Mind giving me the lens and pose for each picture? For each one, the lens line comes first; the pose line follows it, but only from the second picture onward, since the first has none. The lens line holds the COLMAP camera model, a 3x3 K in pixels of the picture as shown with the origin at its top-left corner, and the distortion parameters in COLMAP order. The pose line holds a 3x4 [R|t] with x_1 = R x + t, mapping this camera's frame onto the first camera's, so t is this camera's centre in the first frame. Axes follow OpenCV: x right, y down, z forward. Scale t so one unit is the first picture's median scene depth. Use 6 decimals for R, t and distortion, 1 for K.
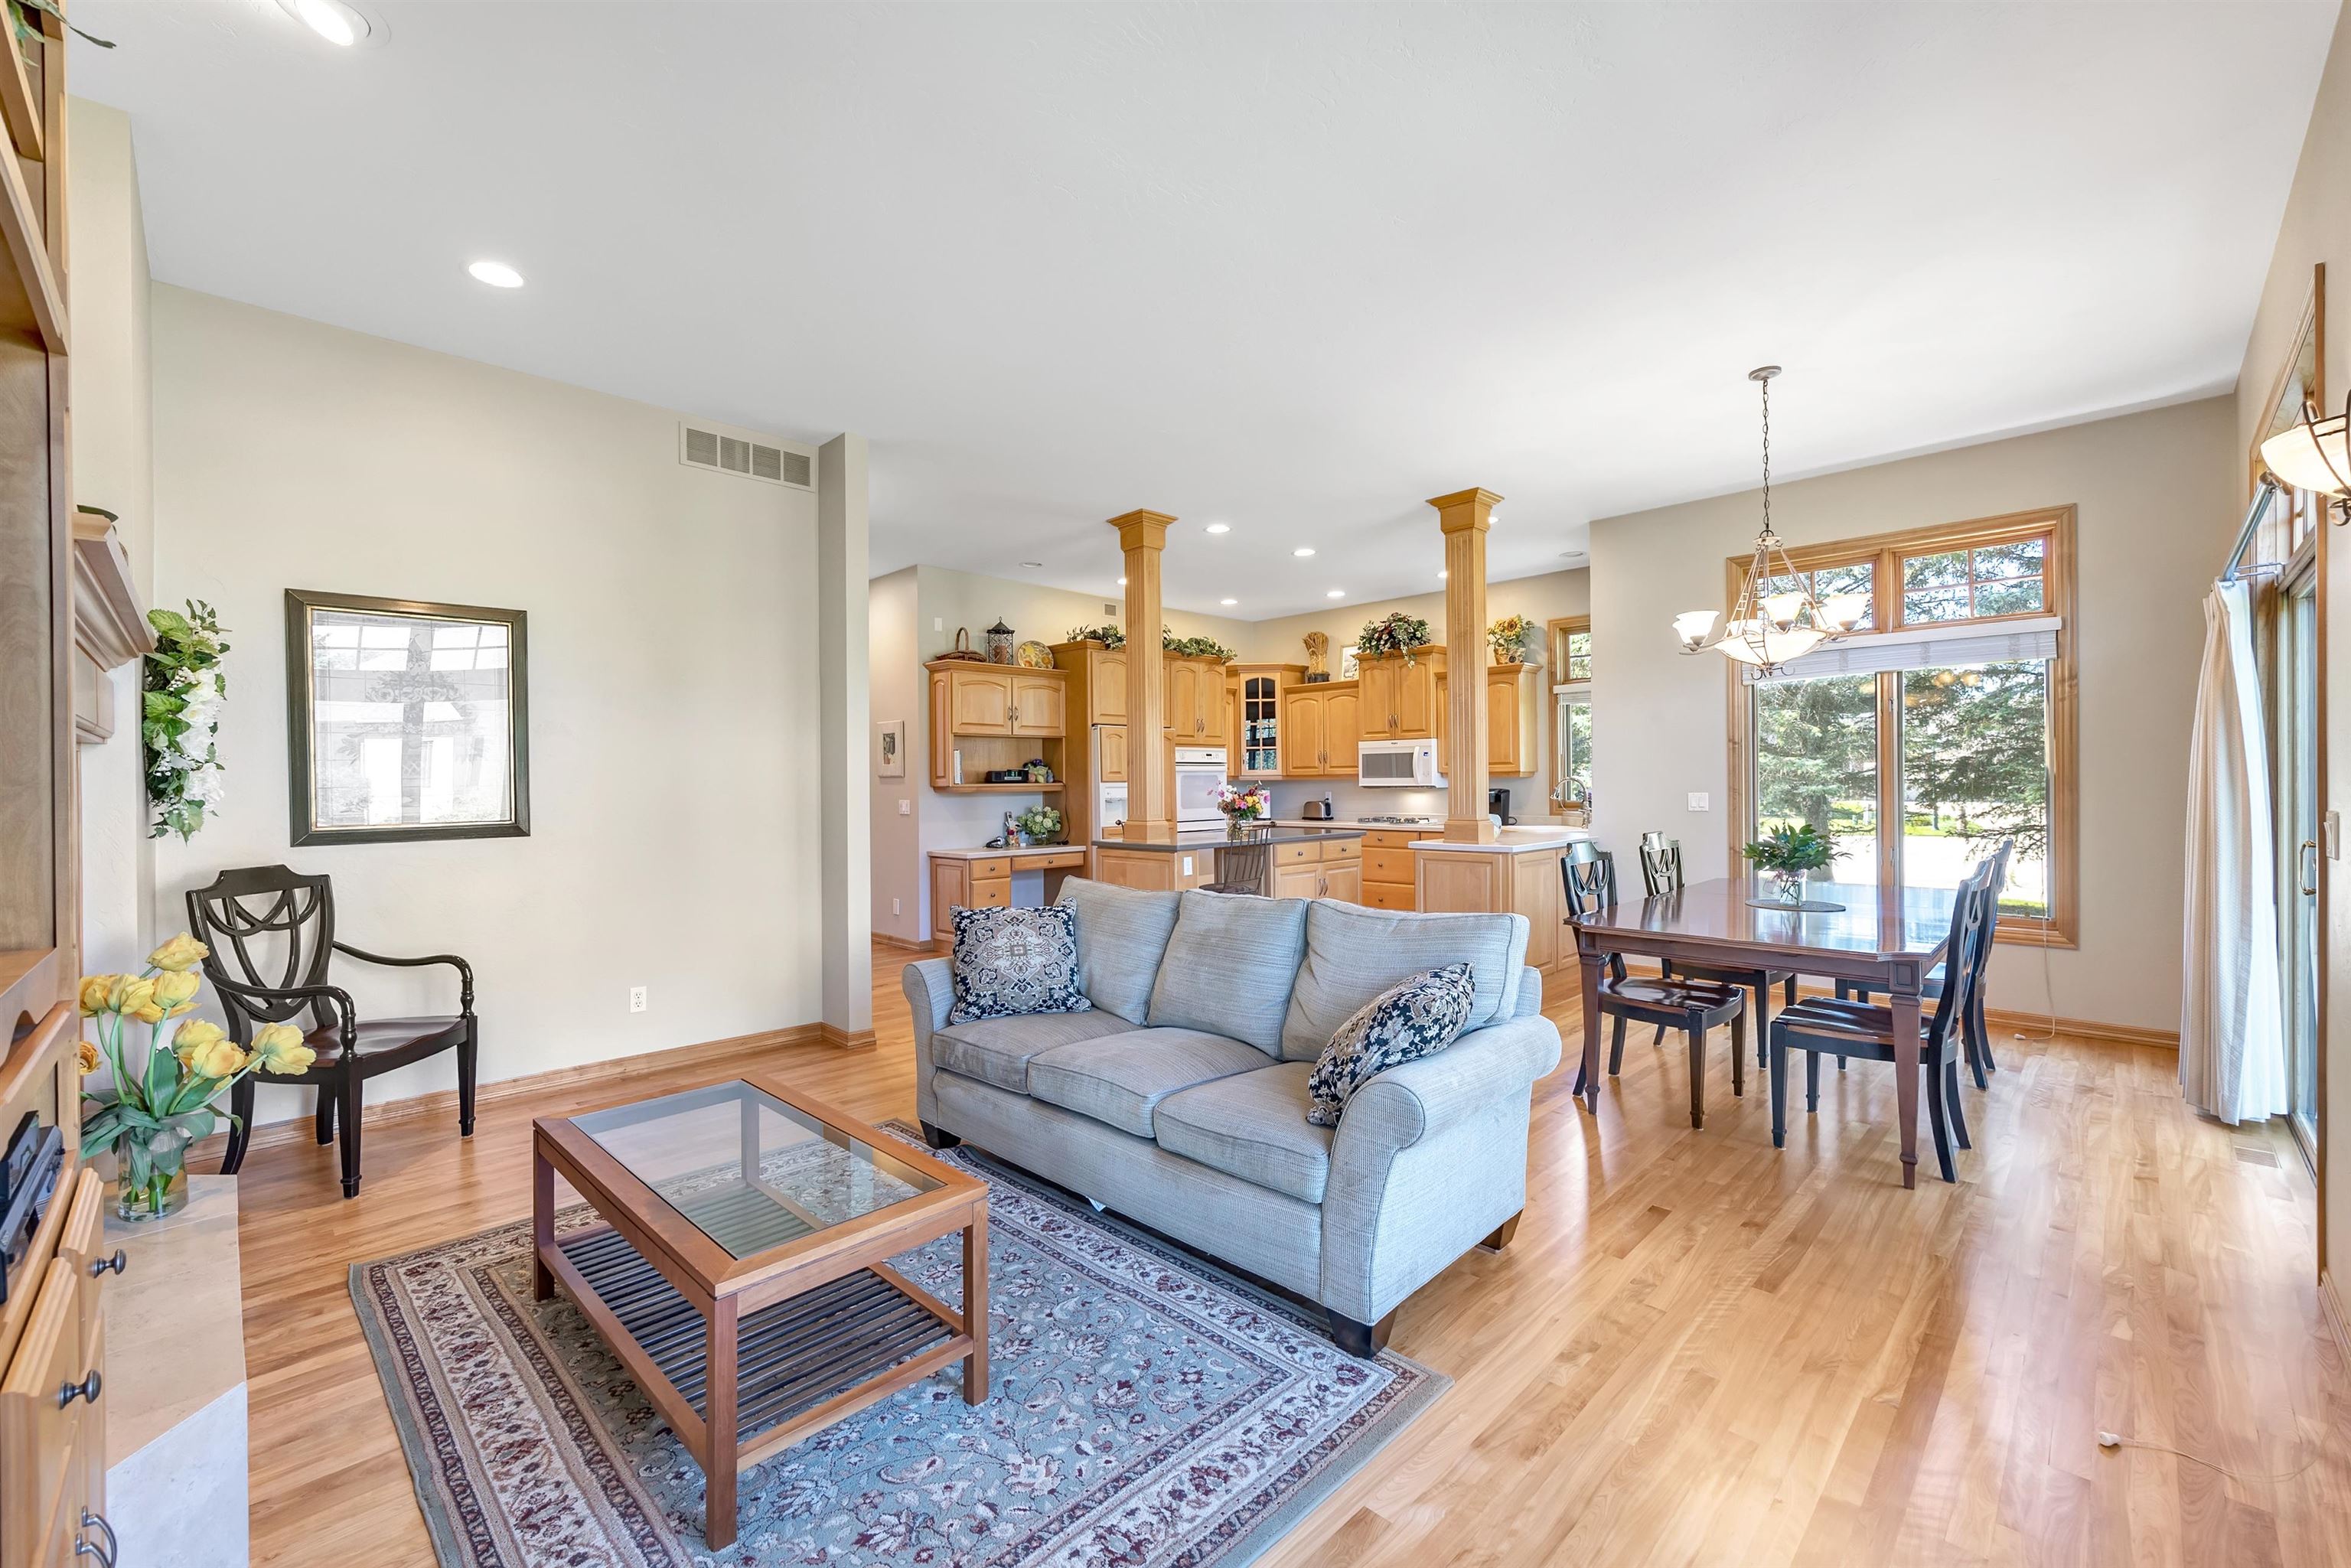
lens RADIAL K [[960.0, 0, 1159.5], [0, 960.0, 780.5], [0, 0, 1]] dist [-0.000429, -0.000142]
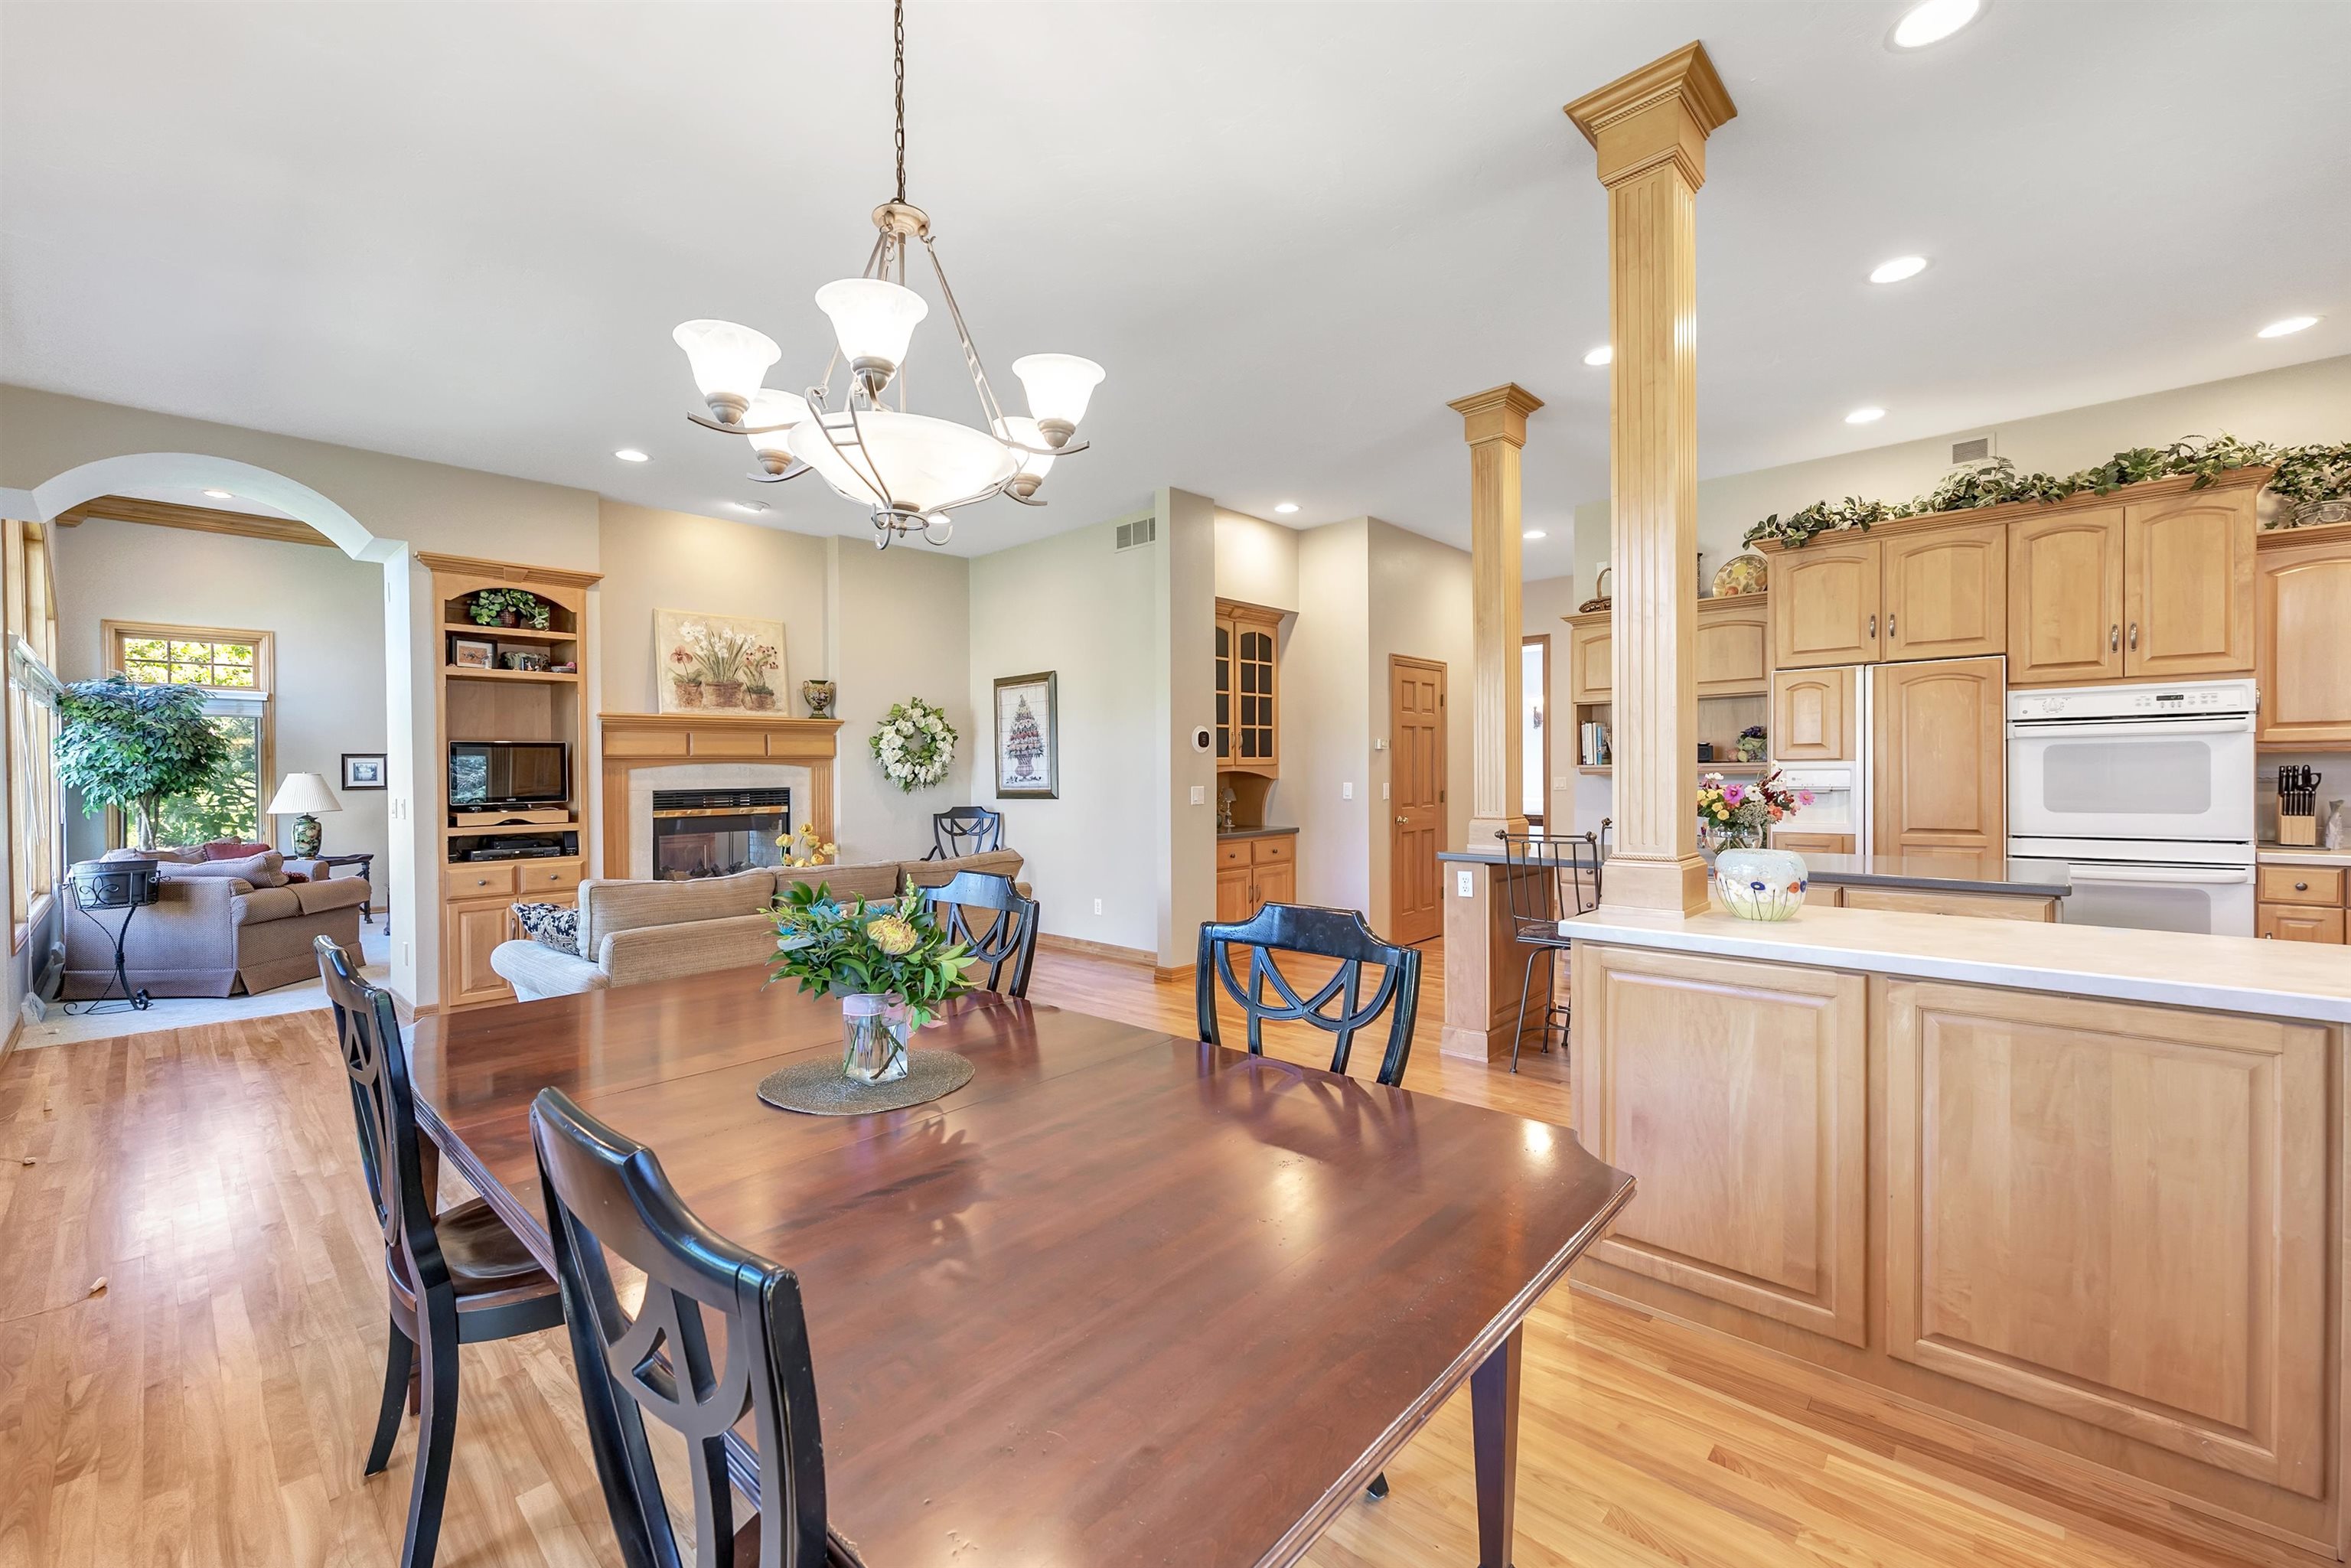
lens RADIAL K [[960.0, 0, 1159.5], [0, 960.0, 780.5], [0, 0, 1]] dist [-0.000429, -0.000142]
pose [[0.024450, 0.016617, -0.999563, 0.512250], [0.013743, 0.999762, 0.016957, -0.001744], [0.999607, -0.014152, 0.024216, 0.532702]]
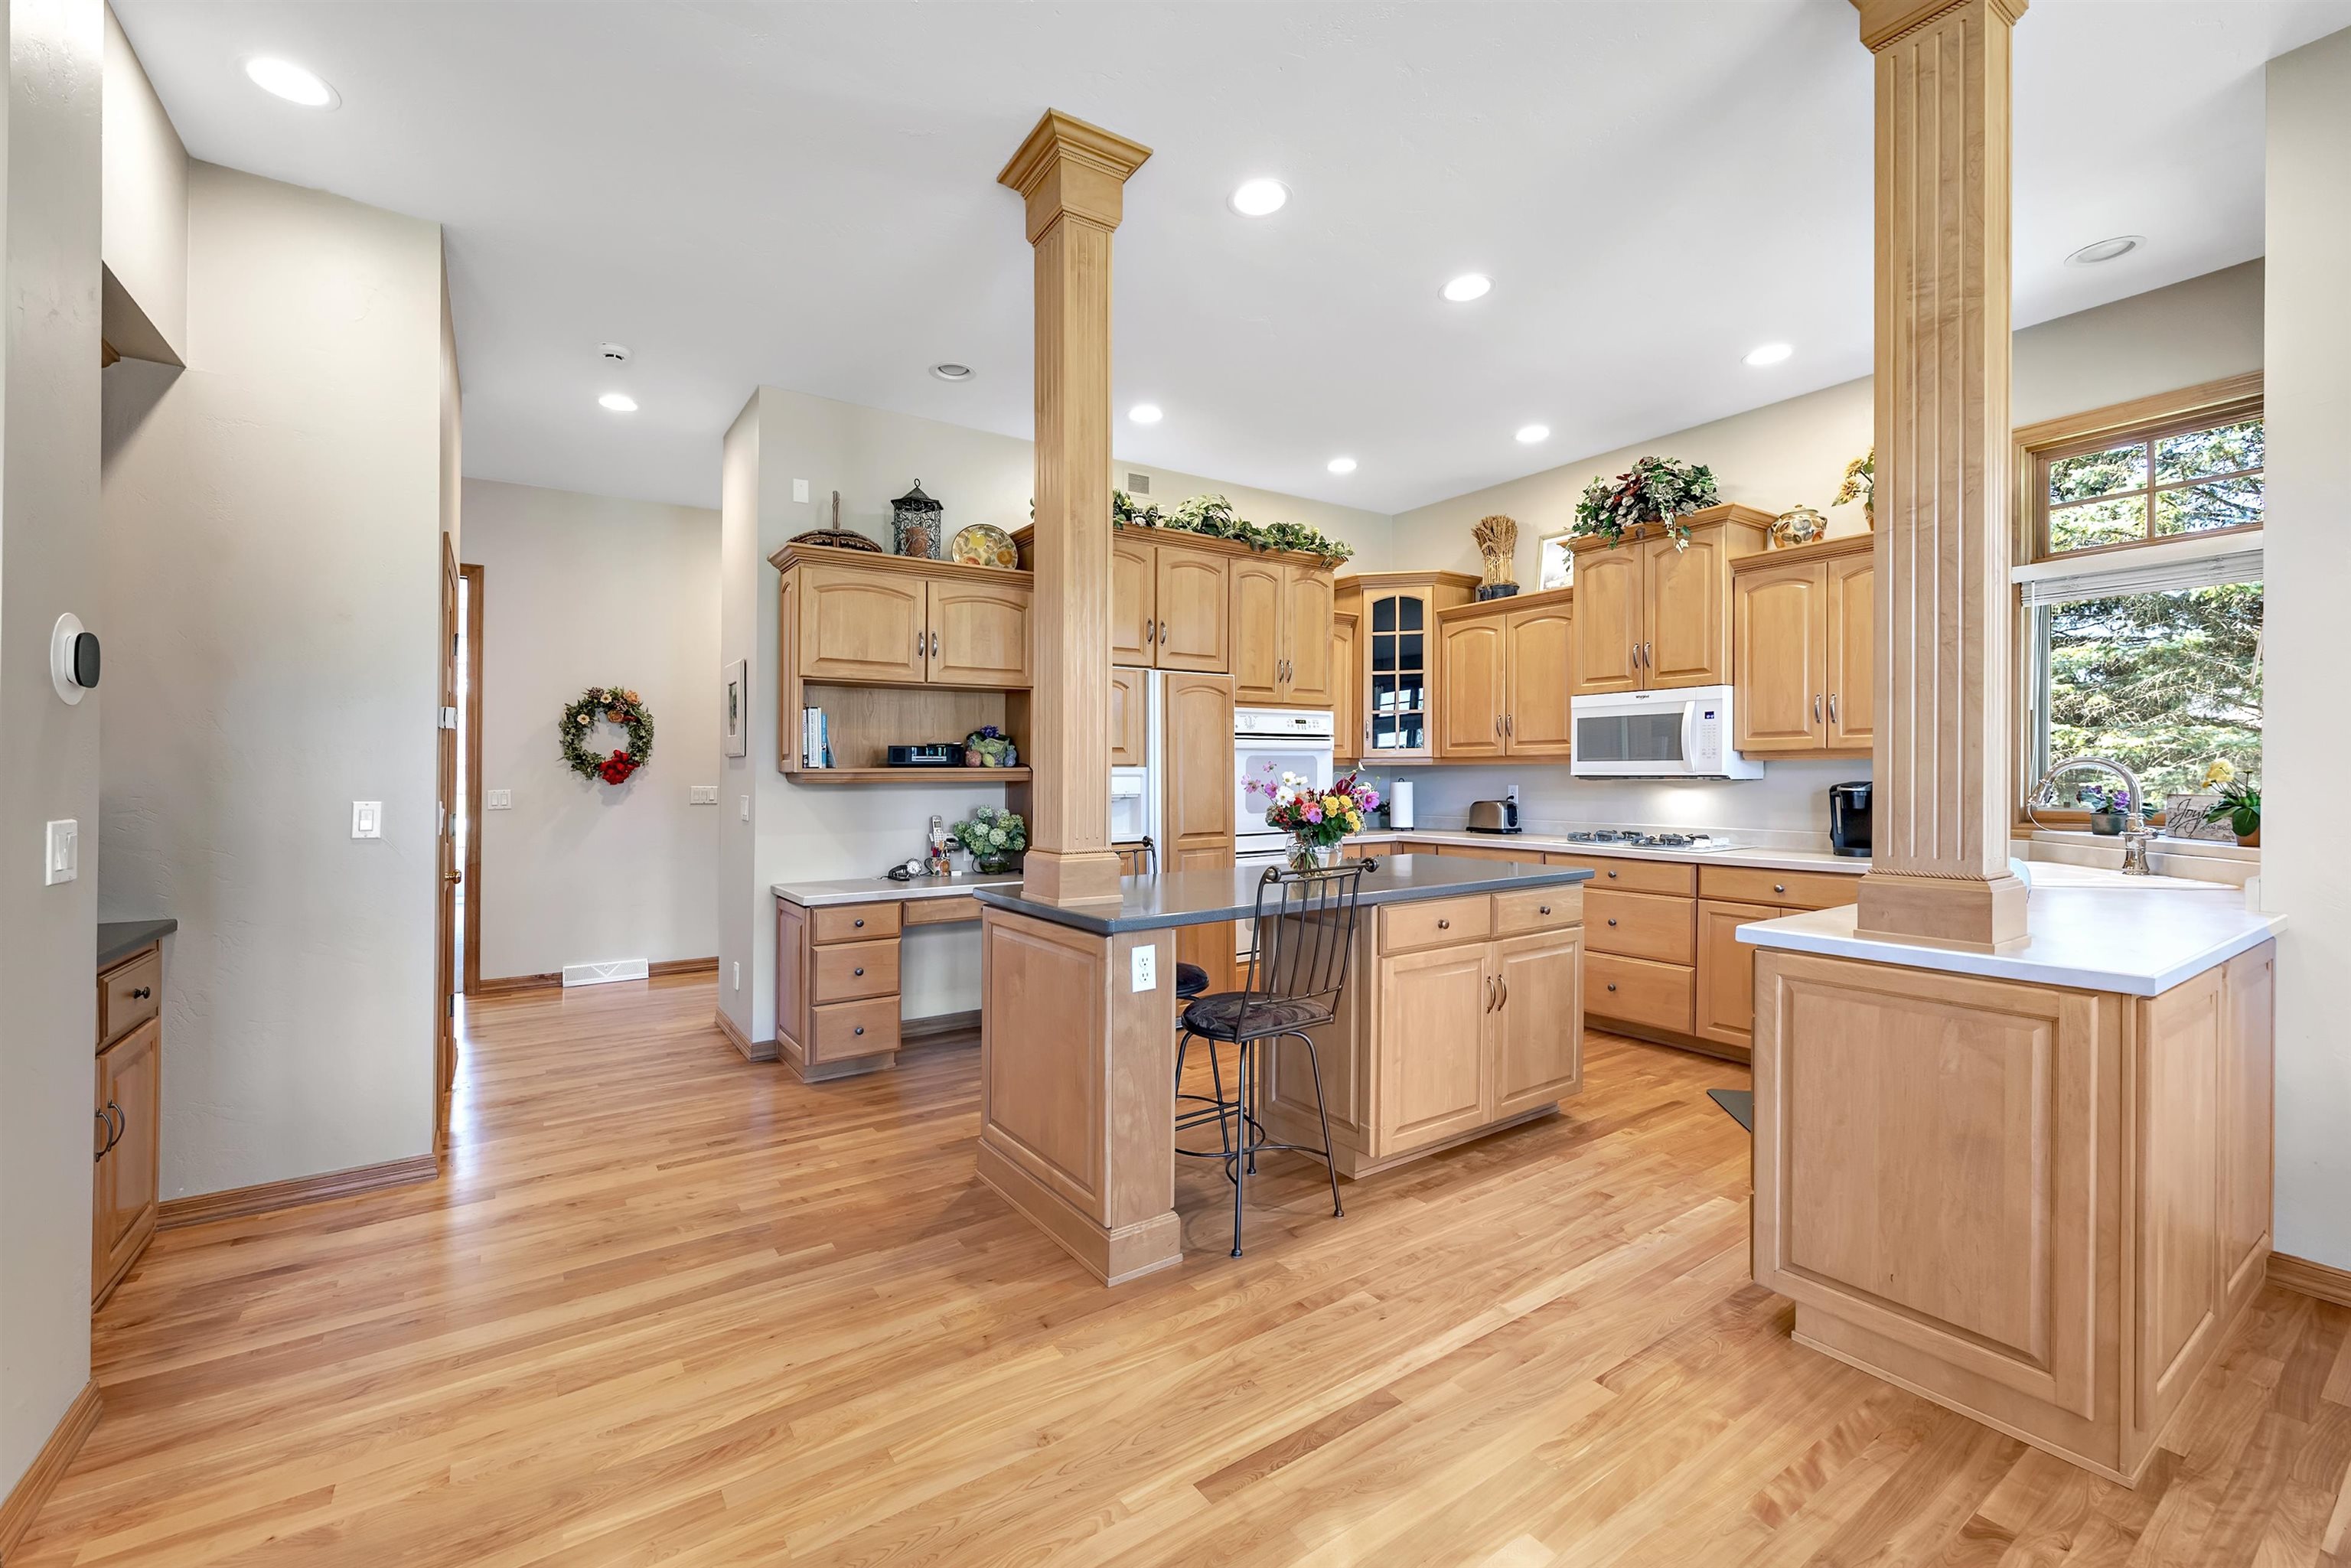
lens RADIAL K [[943.8, 0, 1155.8], [0, 943.8, 797.8], [0, 0, 1]] dist [-0.000182, -0.000054]
pose [[0.981991, 0.009061, -0.188711, 0.076834], [-0.003306, 0.999520, 0.030790, 0.002695], [0.188899, -0.029612, 0.981550, 0.428958]]
